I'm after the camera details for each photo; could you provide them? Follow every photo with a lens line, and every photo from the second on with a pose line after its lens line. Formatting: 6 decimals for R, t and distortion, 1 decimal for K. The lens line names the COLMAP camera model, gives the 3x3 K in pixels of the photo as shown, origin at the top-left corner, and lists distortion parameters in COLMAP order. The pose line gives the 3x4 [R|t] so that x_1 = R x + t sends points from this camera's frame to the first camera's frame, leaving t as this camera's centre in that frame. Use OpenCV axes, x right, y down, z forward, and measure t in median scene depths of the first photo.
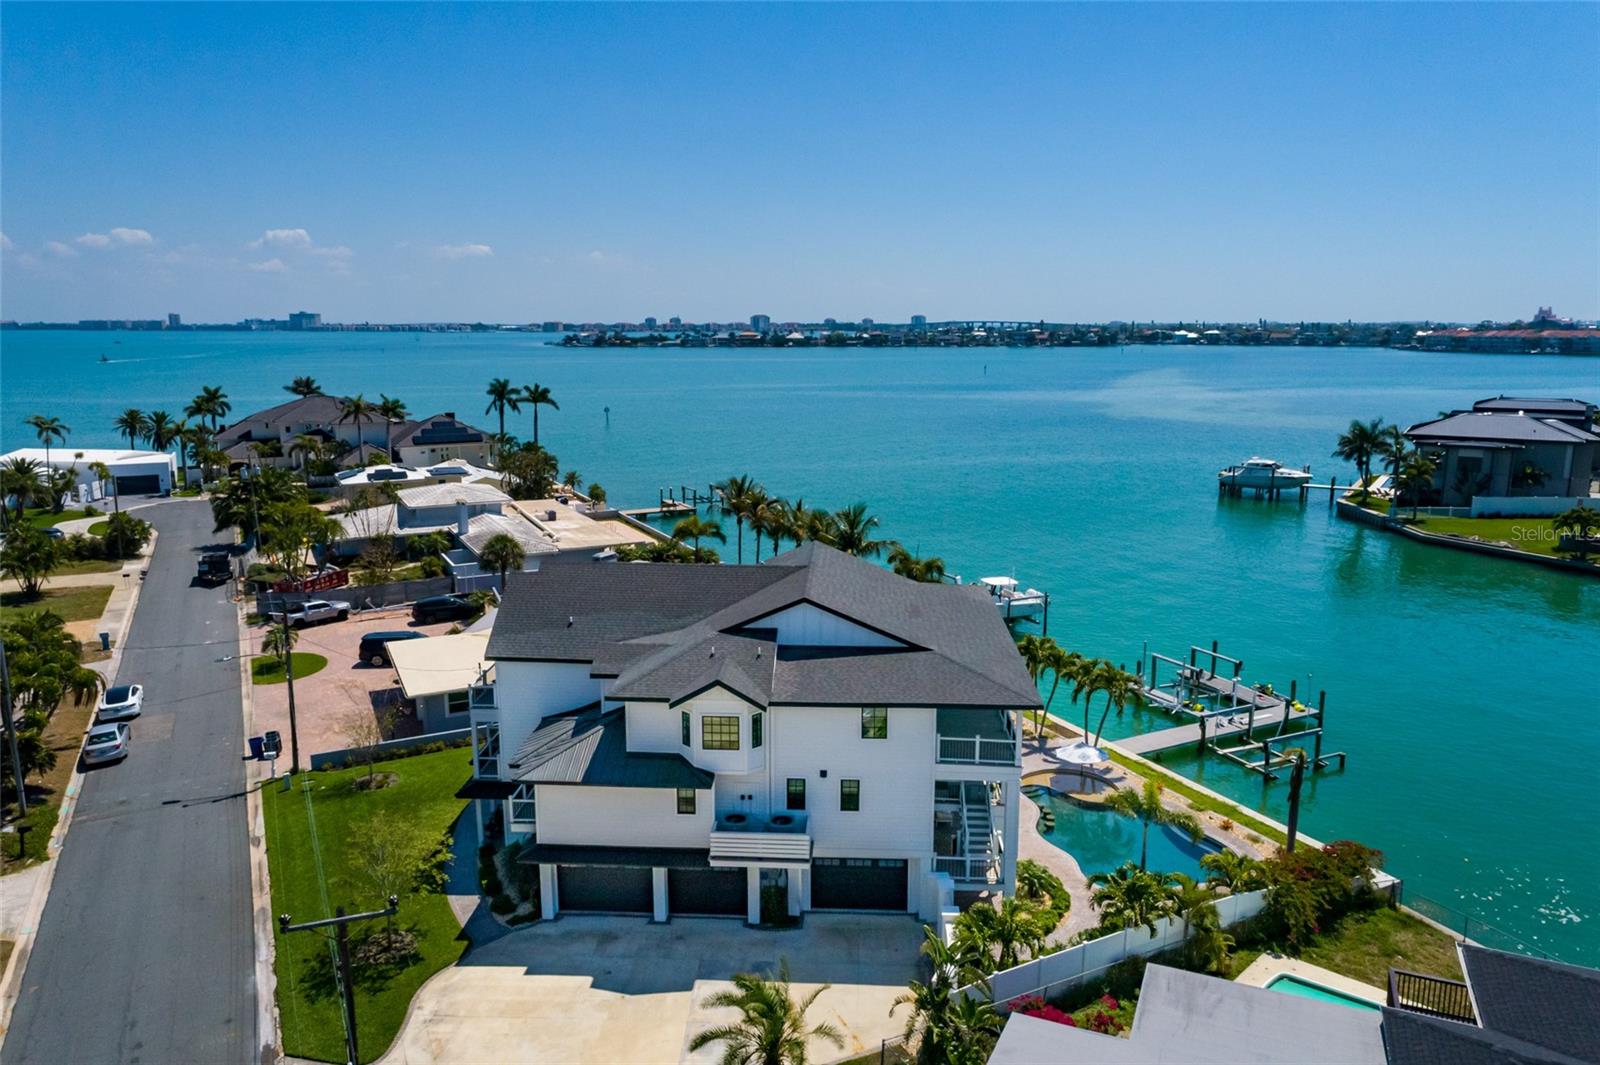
lens RADIAL K [[1121.9, 0, 803.5], [0, 1121.9, 535.4], [0, 0, 1]] dist [-0.001998, 0.012822]
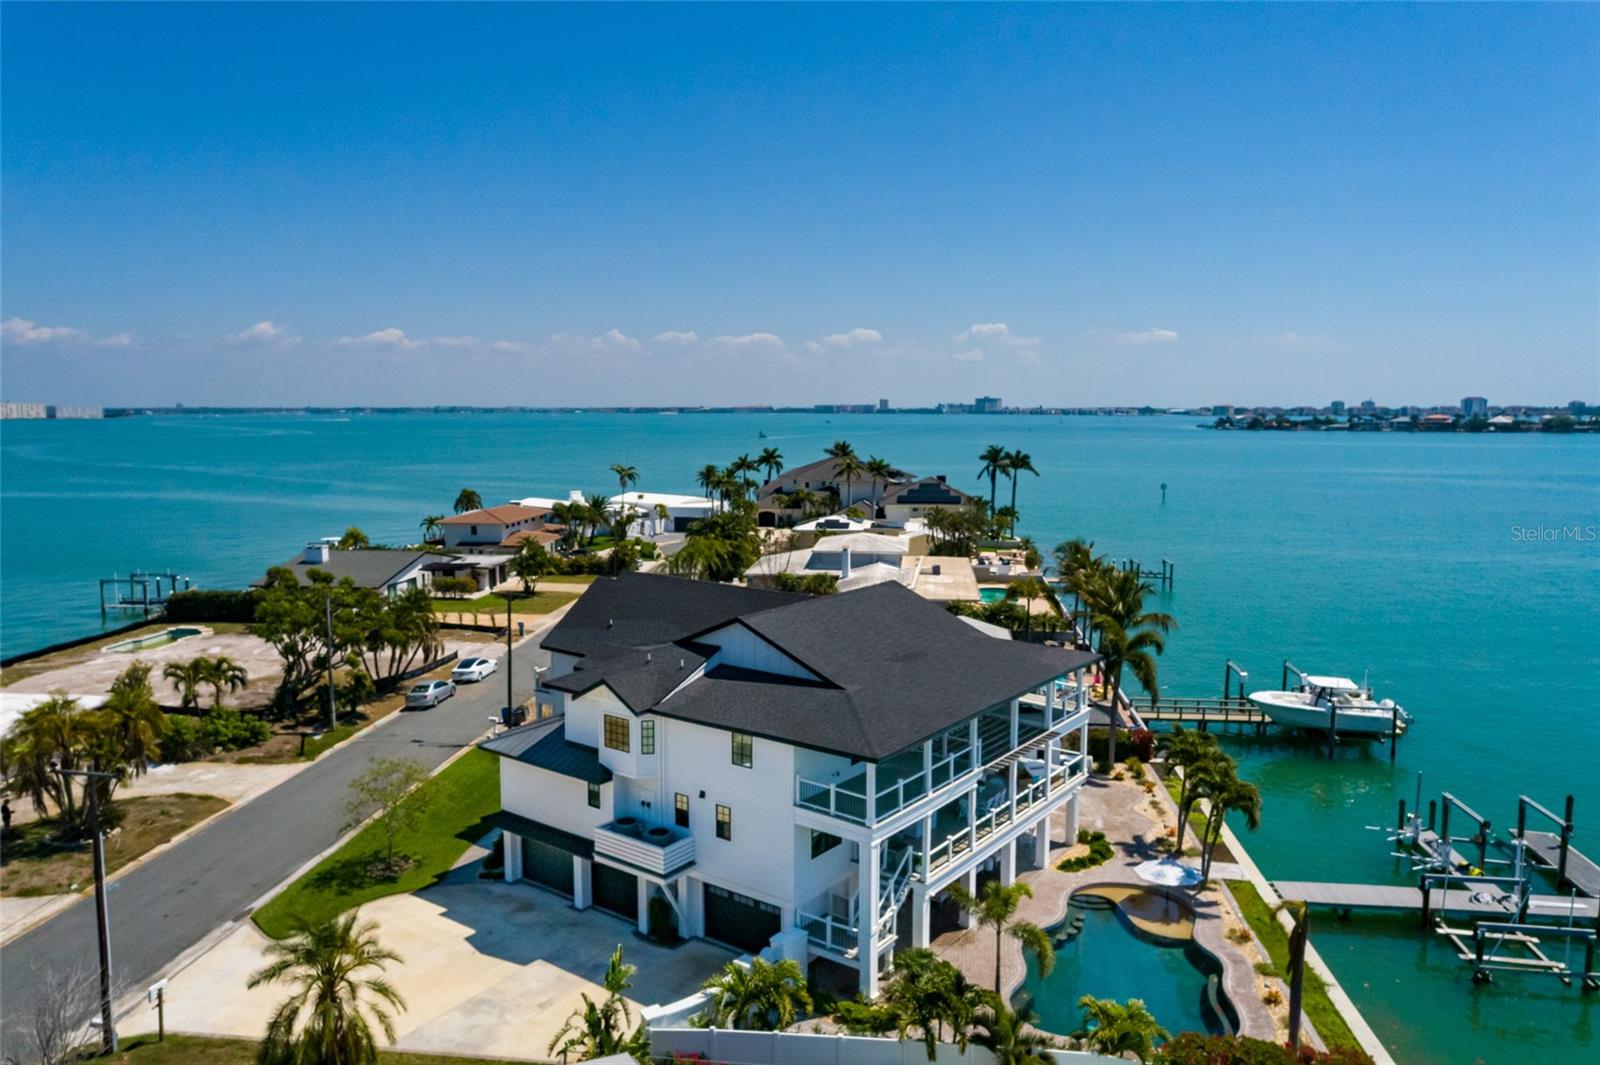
lens RADIAL K [[1121.9, 0, 794.0], [0, 1121.9, 530.1], [0, 0, 1]] dist [-0.001998, 0.012822]
pose [[0.827061, 0.060747, -0.558820, 0.185738], [-0.104731, 0.993389, -0.047017, 0.006277], [0.552269, 0.097412, 0.827955, 0.063438]]
